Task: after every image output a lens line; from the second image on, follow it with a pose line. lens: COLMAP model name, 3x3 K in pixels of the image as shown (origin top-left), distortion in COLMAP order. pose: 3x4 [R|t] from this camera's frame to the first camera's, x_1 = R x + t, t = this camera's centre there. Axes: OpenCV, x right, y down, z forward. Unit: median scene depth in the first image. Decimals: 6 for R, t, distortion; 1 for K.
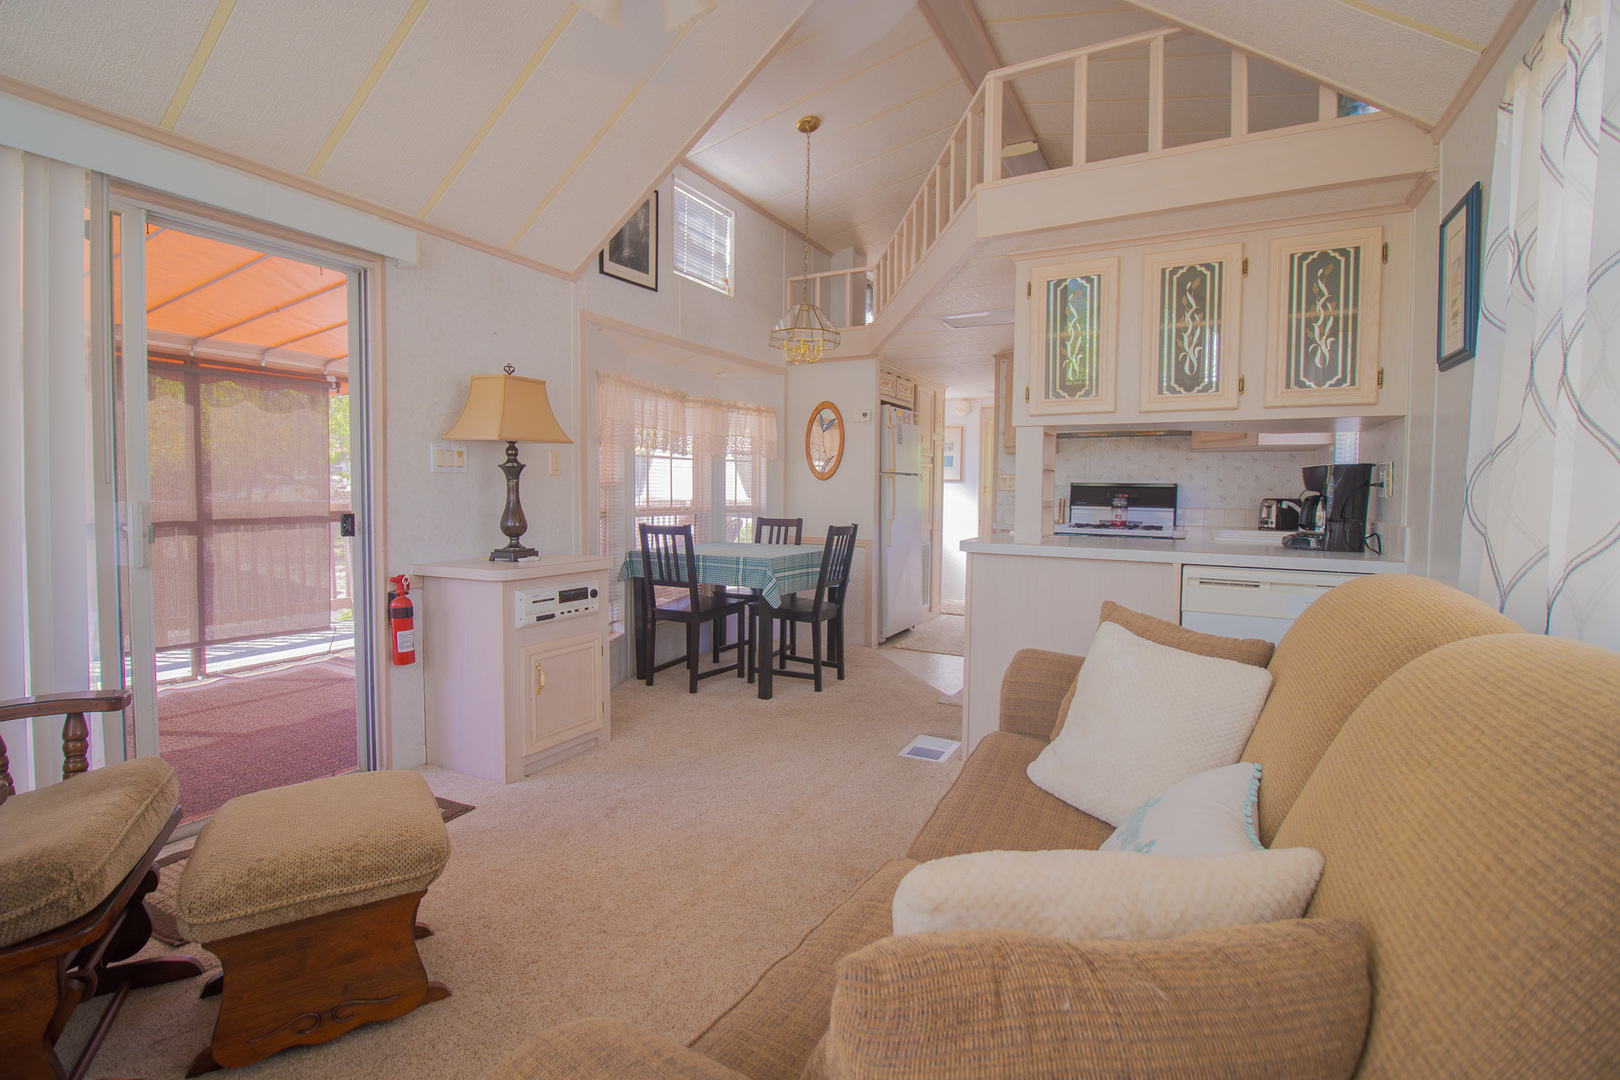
lens RADIAL K [[744.4, 0, 800.9], [0, 744.4, 524.1], [0, 0, 1]] dist [0.000275, -0.014442]
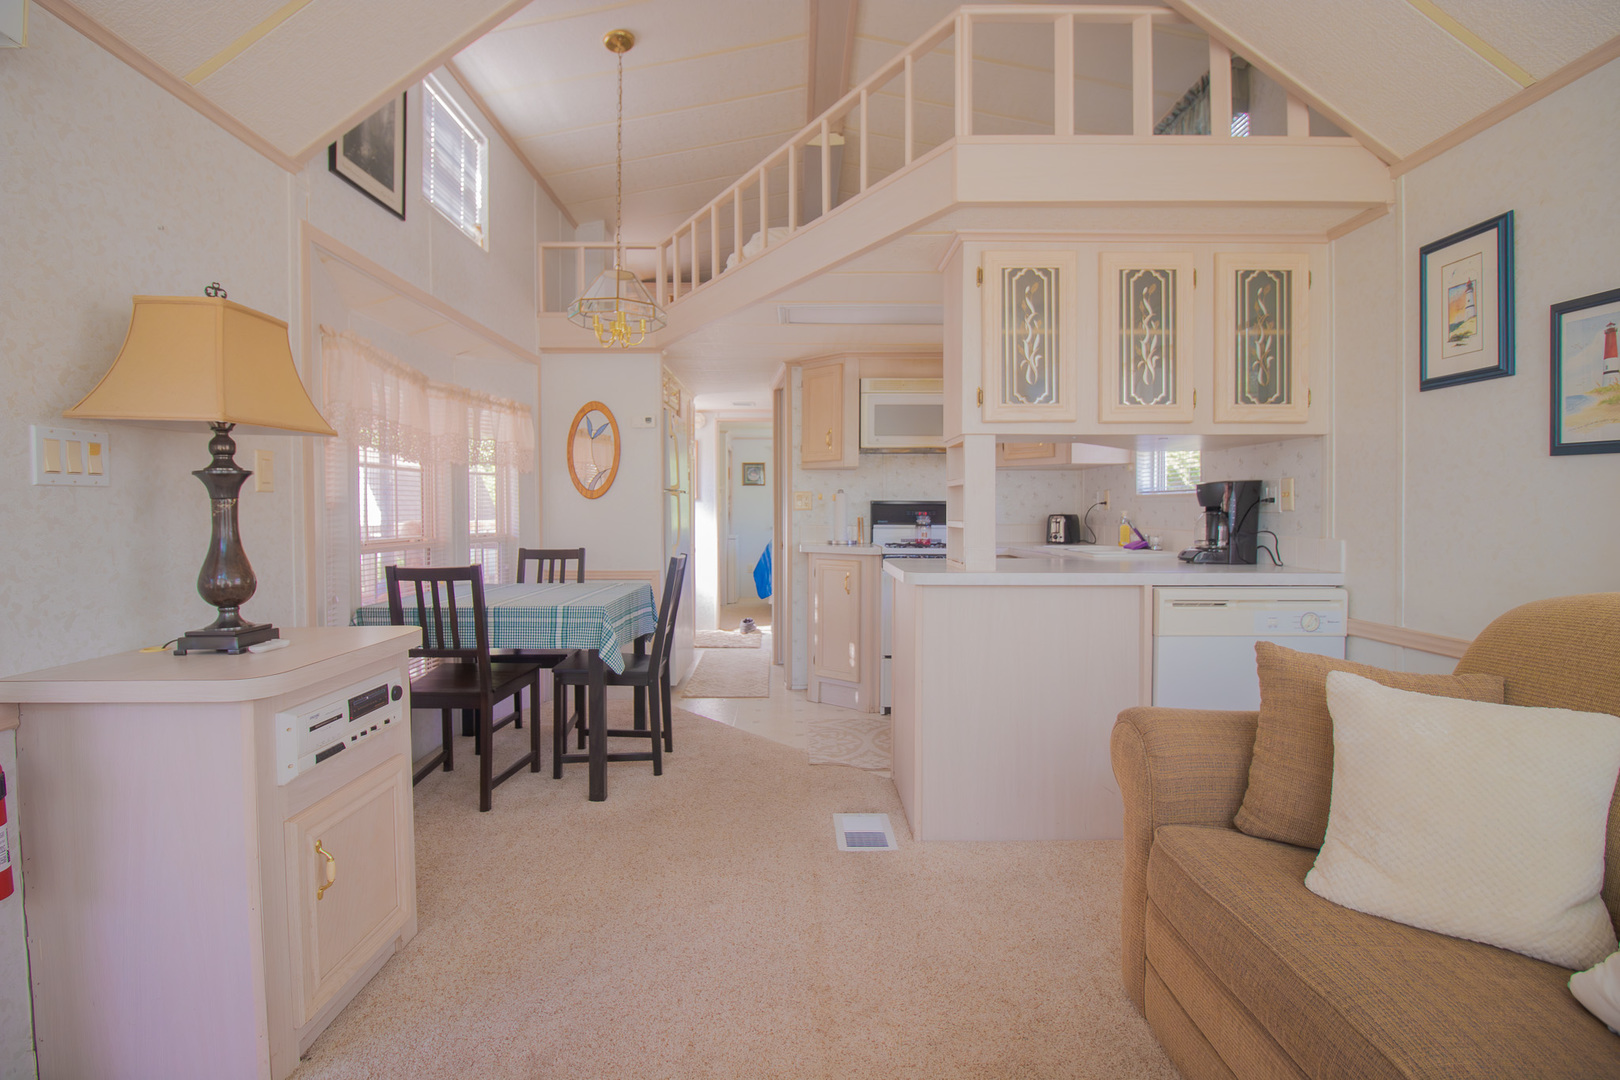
lens RADIAL K [[744.4, 0, 800.9], [0, 744.4, 524.1], [0, 0, 1]] dist [0.000275, -0.014442]
pose [[0.878547, -0.020028, 0.477235, -0.218831], [0.032500, 0.999312, -0.017891, -0.014697], [-0.476548, 0.031229, 0.878594, 0.264350]]
